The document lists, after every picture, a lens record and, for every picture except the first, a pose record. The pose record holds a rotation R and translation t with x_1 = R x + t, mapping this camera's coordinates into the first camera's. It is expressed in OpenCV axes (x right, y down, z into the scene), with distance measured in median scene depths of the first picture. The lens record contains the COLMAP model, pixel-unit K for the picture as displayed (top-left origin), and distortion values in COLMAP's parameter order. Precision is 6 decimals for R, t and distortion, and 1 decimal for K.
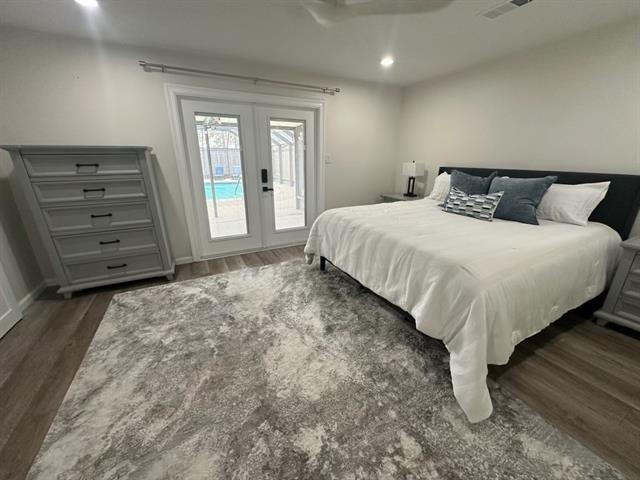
lens RADIAL K [[255.2, 0, 319.1], [0, 255.2, 240.2], [0, 0, 1]] dist [-0.004887, 0.000677]
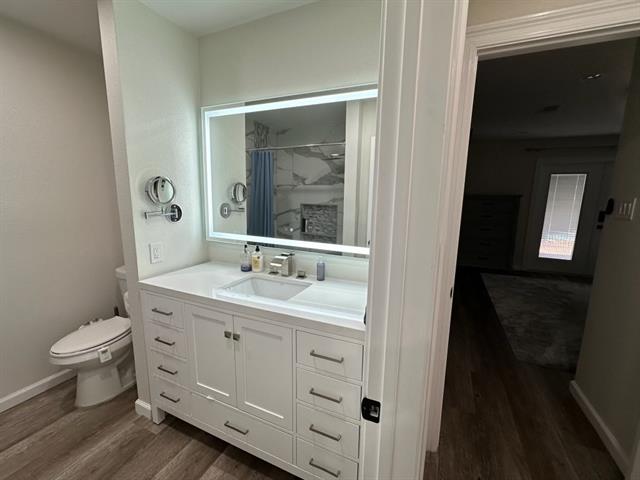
lens RADIAL K [[279.8, 0, 319.7], [0, 279.8, 240.9], [0, 0, 1]] dist [-0.006664, 0.000972]
pose [[0.625178, 0.139997, -0.767824, -0.024404], [-0.257639, 0.965653, -0.033708, 0.384454], [0.736732, 0.218895, 0.639774, -1.248095]]
